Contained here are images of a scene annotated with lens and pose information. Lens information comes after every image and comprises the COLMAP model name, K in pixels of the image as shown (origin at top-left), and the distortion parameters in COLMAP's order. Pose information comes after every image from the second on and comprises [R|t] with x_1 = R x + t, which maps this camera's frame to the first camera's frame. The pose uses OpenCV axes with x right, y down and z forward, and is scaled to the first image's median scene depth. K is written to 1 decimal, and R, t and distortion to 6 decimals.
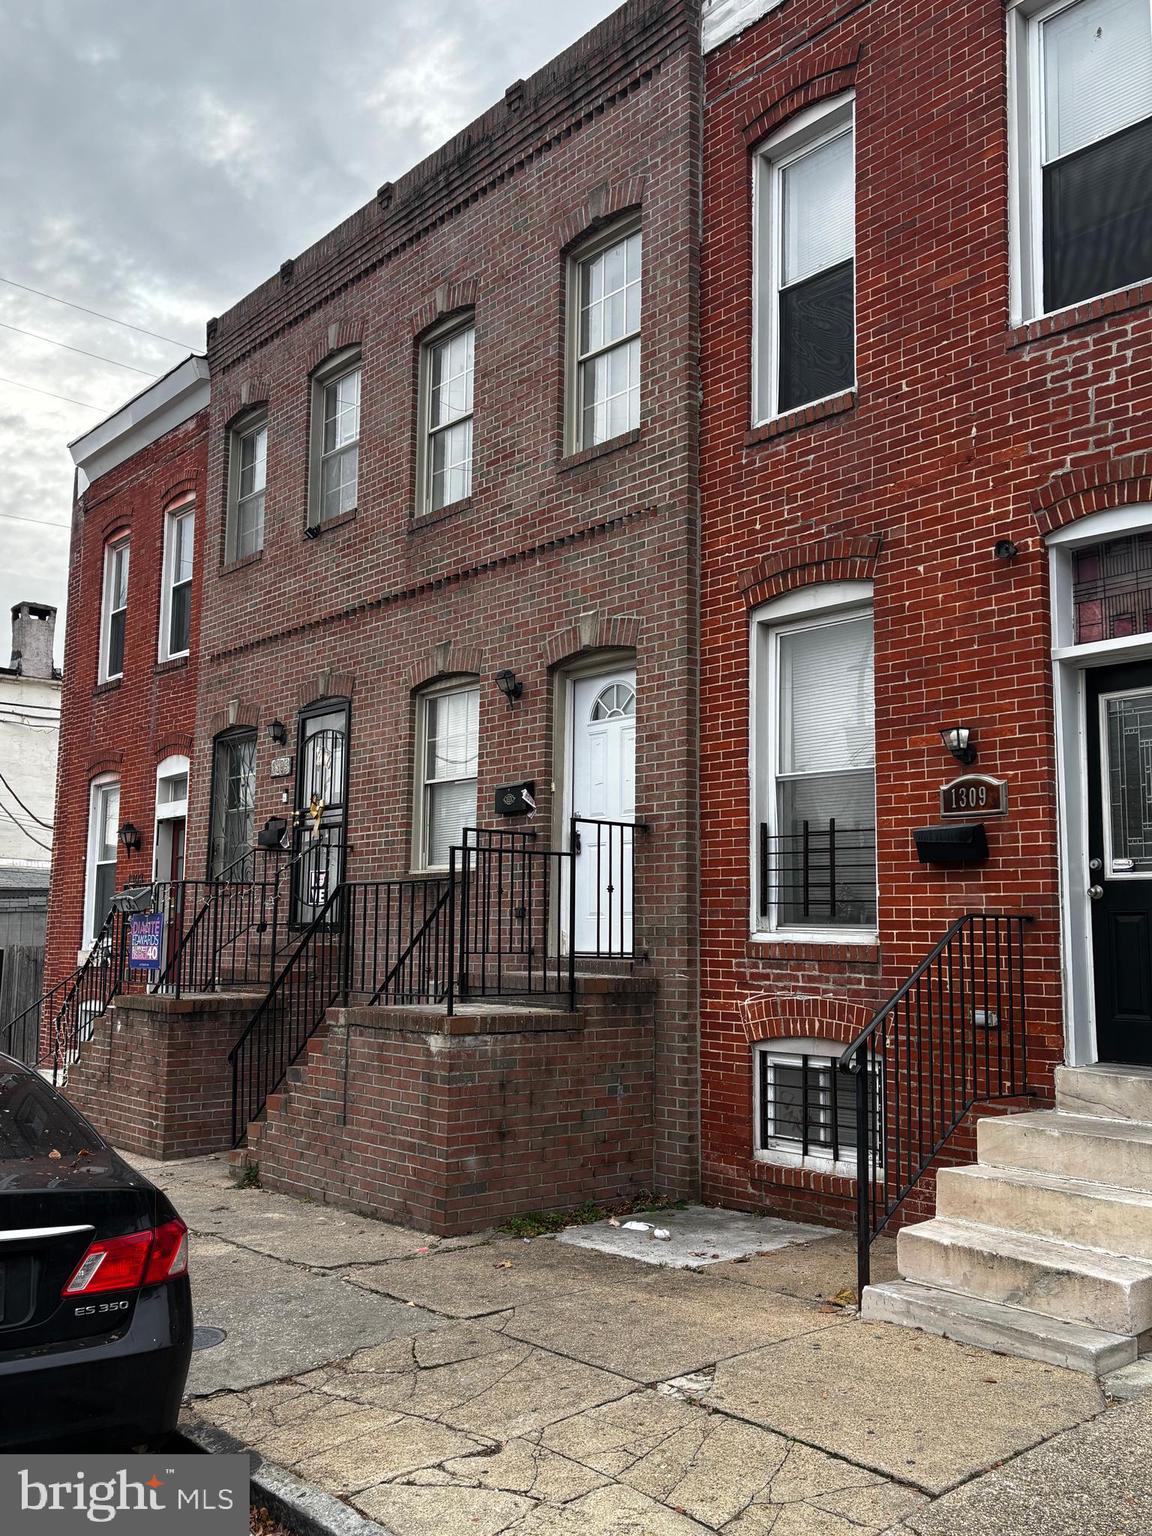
lens RADIAL K [[1372.5, 0, 576.0], [0, 1372.5, 768.0], [0, 0, 1]] dist [0.150036, -0.009856]
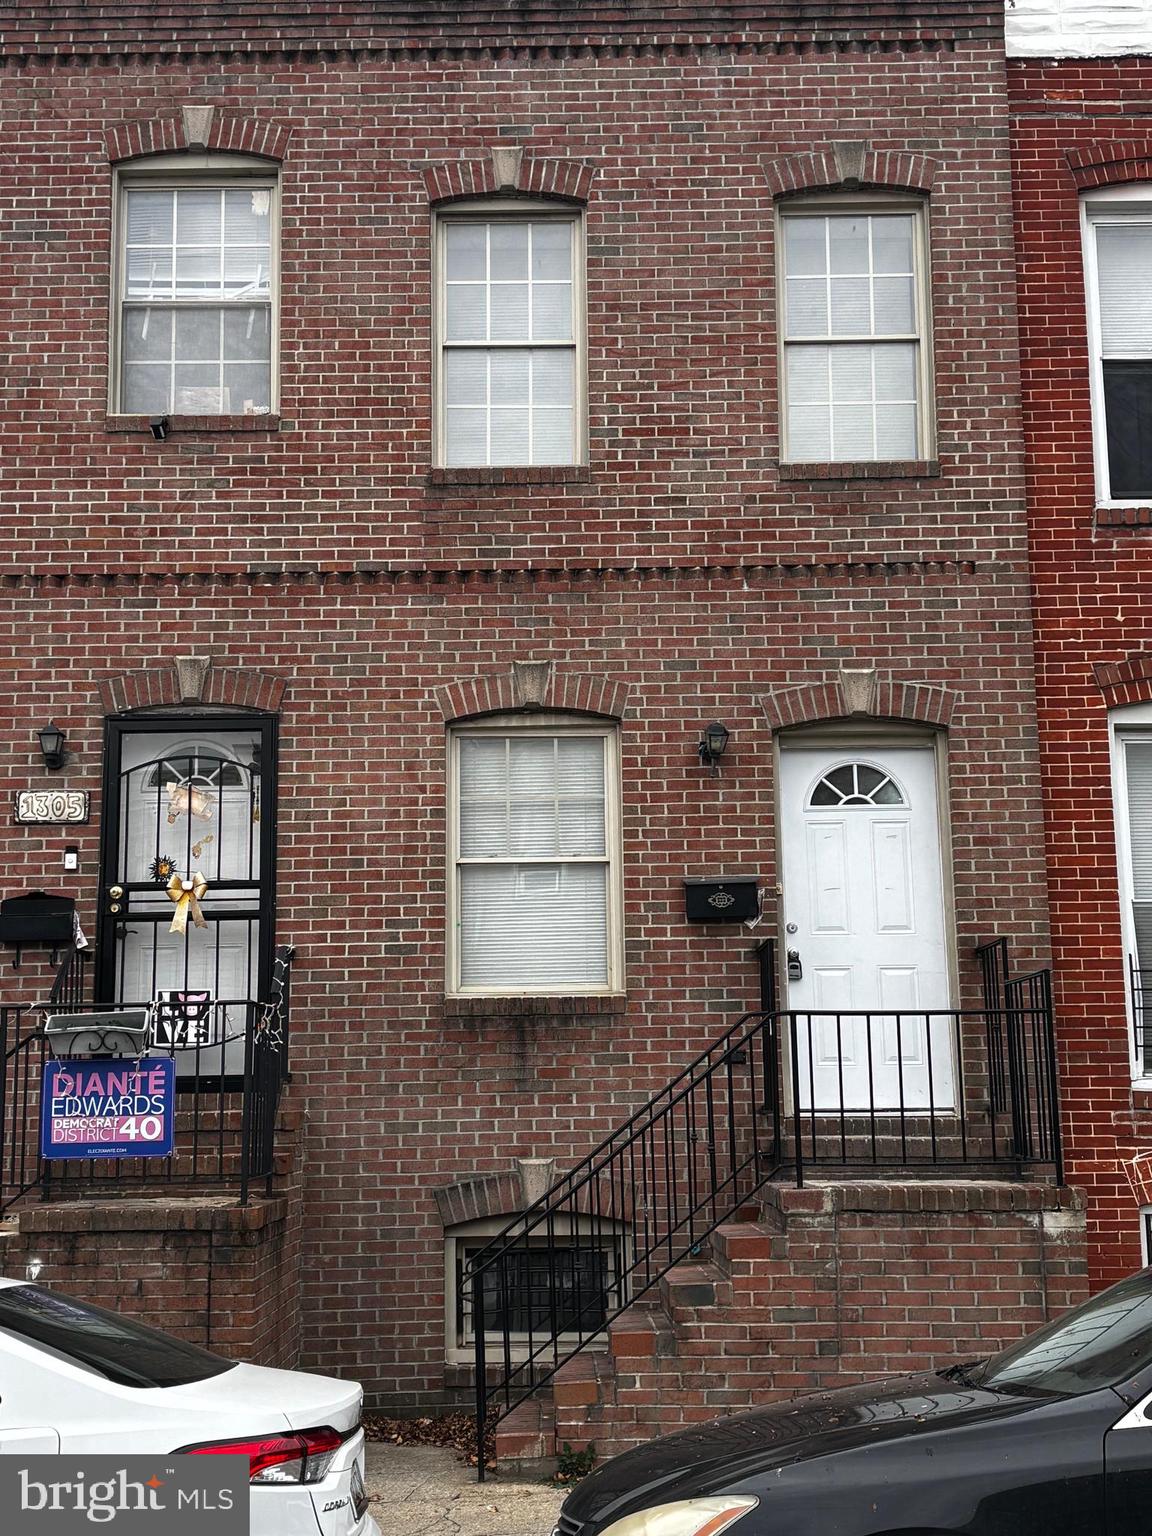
lens RADIAL K [[1997.4, 0, 576.0], [0, 1997.4, 768.0], [0, 0, 1]] dist [0.149868, 0.007163]
pose [[0.651548, 0.105905, 0.751179, -0.931667], [-0.075858, 0.994340, -0.074390, 0.038698], [-0.754805, -0.008514, 0.655894, 0.364202]]
